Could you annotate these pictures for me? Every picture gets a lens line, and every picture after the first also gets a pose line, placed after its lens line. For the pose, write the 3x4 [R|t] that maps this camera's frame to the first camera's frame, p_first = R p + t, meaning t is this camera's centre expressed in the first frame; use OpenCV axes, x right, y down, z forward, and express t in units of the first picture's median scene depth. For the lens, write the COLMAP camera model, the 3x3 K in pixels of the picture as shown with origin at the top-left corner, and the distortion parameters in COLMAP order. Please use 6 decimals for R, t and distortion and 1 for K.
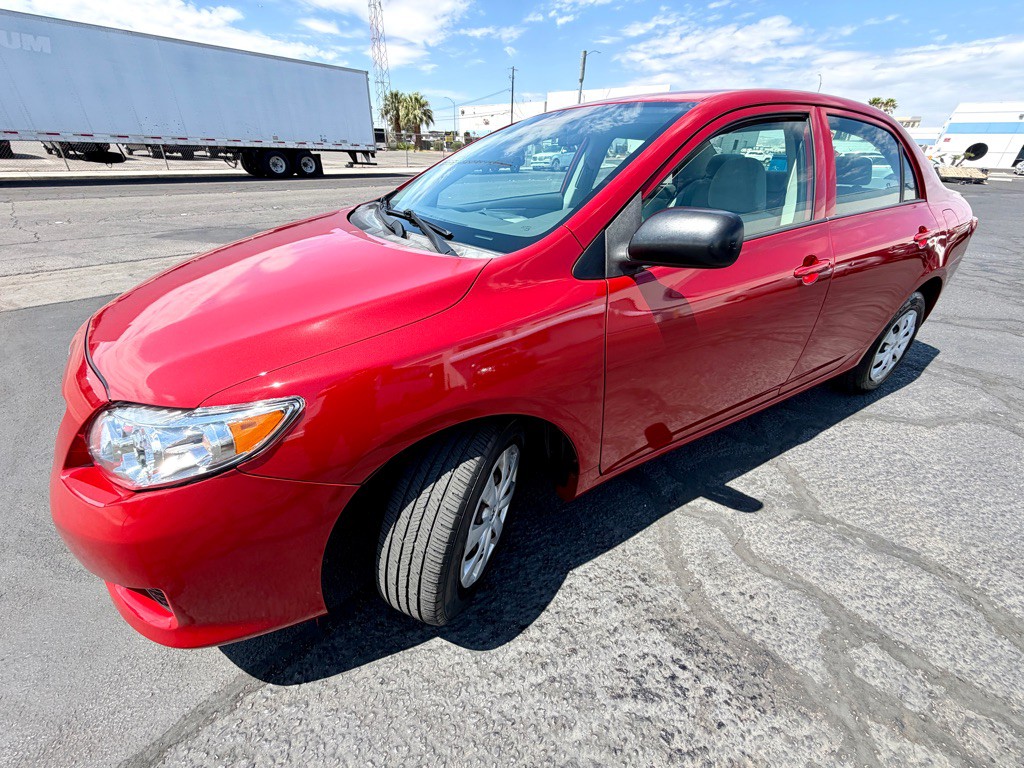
lens RADIAL K [[409.4, 0, 508.9], [0, 409.4, 382.4], [0, 0, 1]] dist [-0.001631, 0.000280]
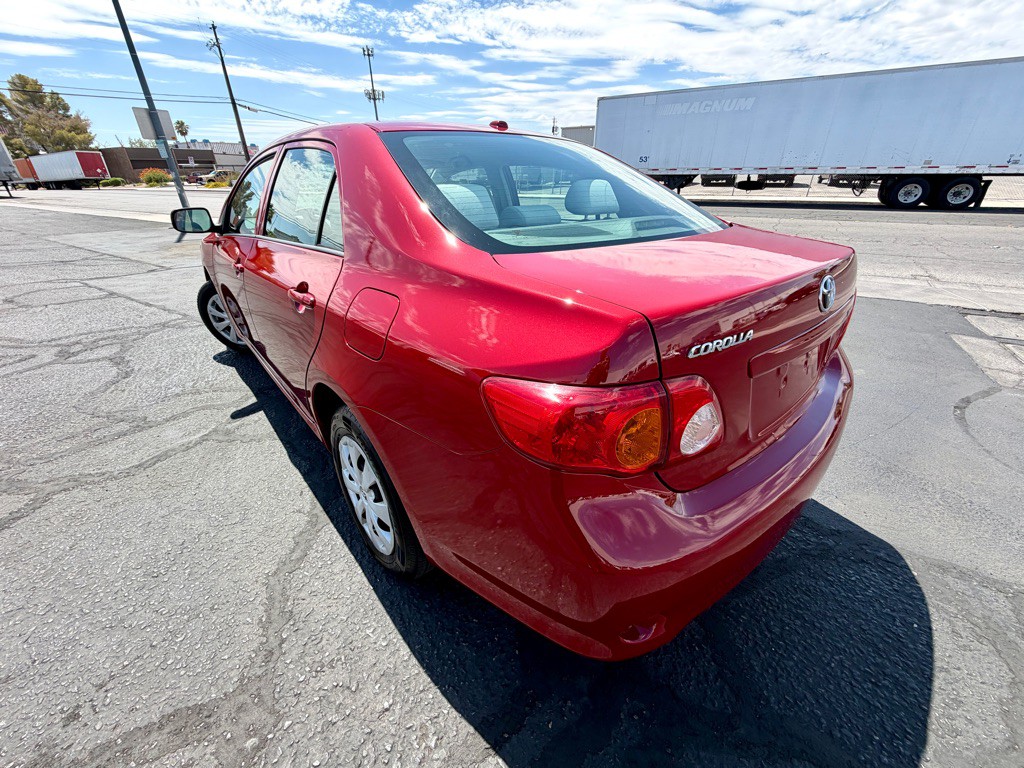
lens RADIAL K [[409.4, 0, 508.9], [0, 409.4, 382.4], [0, 0, 1]] dist [-0.001631, 0.000280]
pose [[0.177494, 0.422794, -0.888674, 0.194420], [-0.469911, 0.829829, 0.300944, -0.067603], [0.864685, 0.364181, 0.345965, 0.123857]]
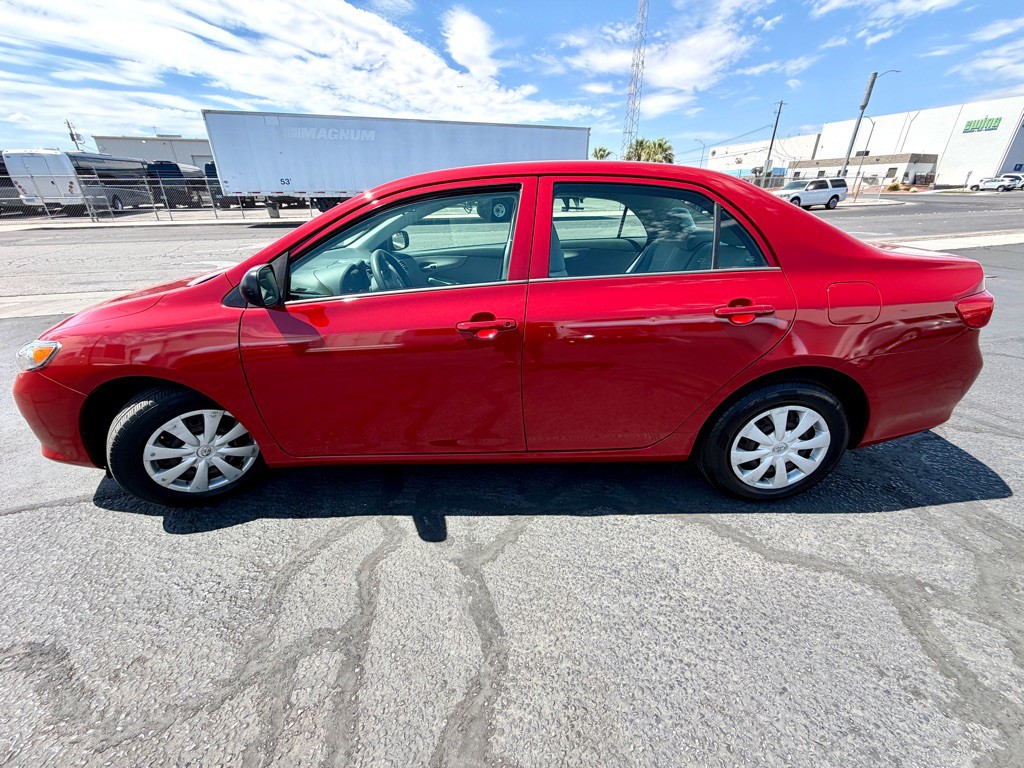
lens RADIAL K [[409.4, 0, 508.9], [0, 409.4, 382.4], [0, 0, 1]] dist [-0.001631, 0.000280]
pose [[0.863861, 0.185238, -0.468435, 0.113331], [-0.223086, 0.974450, -0.026064, -0.010391], [0.451639, 0.127017, 0.883113, 0.008810]]
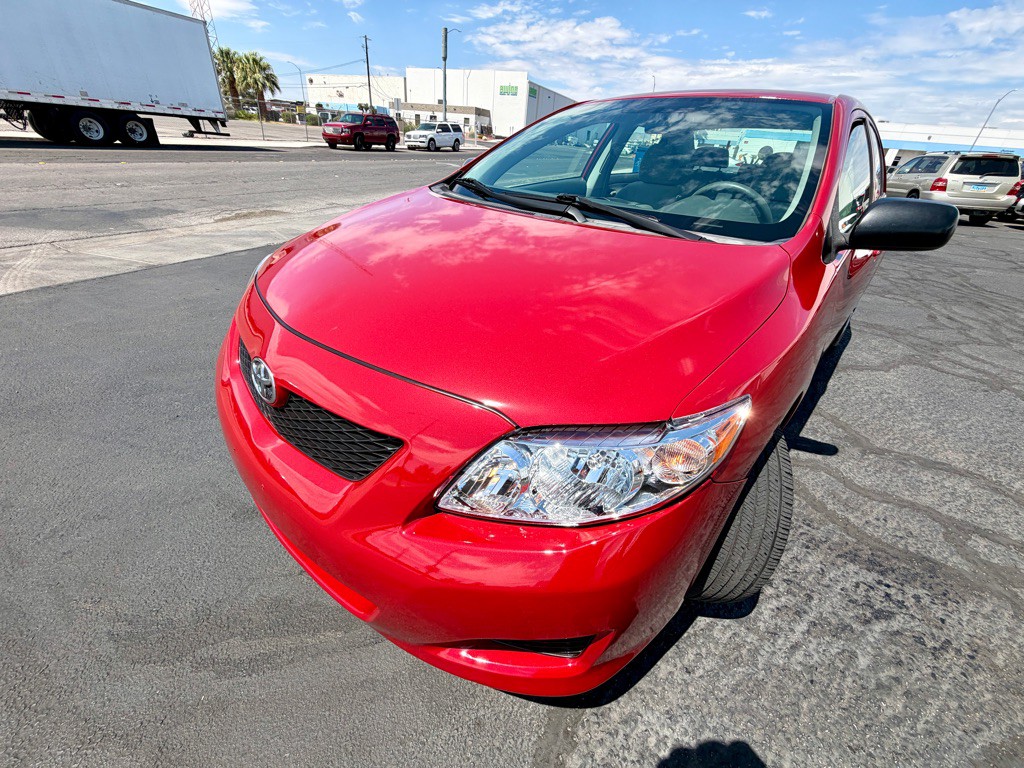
lens RADIAL K [[409.4, 0, 508.9], [0, 409.4, 382.4], [0, 0, 1]] dist [-0.001631, 0.000280]
pose [[0.956520, -0.106968, 0.271345, -0.058416], [0.097654, 0.994080, 0.047639, -0.004130], [-0.274835, -0.019069, 0.961302, 0.010478]]
